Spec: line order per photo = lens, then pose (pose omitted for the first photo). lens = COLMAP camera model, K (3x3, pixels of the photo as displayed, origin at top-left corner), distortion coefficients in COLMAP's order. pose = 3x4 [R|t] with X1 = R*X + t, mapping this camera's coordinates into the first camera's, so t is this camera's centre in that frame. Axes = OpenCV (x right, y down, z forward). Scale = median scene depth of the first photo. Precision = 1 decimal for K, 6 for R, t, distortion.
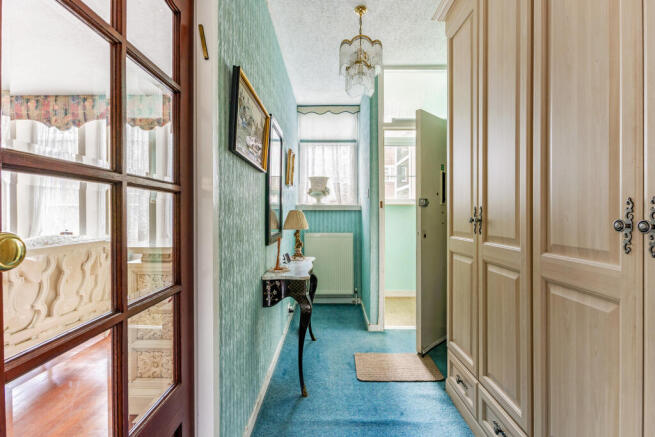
lens RADIAL K [[286.2, 0, 325.7], [0, 286.2, 211.4], [0, 0, 1]] dist [-0.000170, -0.000456]
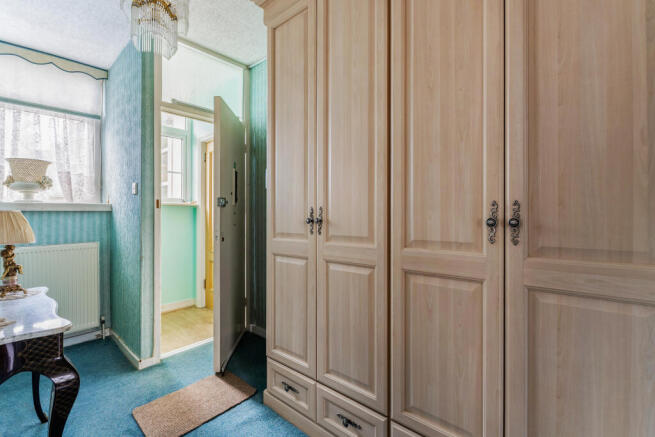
lens RADIAL K [[286.2, 0, 325.7], [0, 286.2, 211.4], [0, 0, 1]] dist [-0.000170, -0.000456]
pose [[0.676970, -0.001701, 0.736008, -0.096621], [0.003822, 0.999992, -0.001204, -0.000008], [-0.736000, 0.003628, 0.676971, 0.158025]]
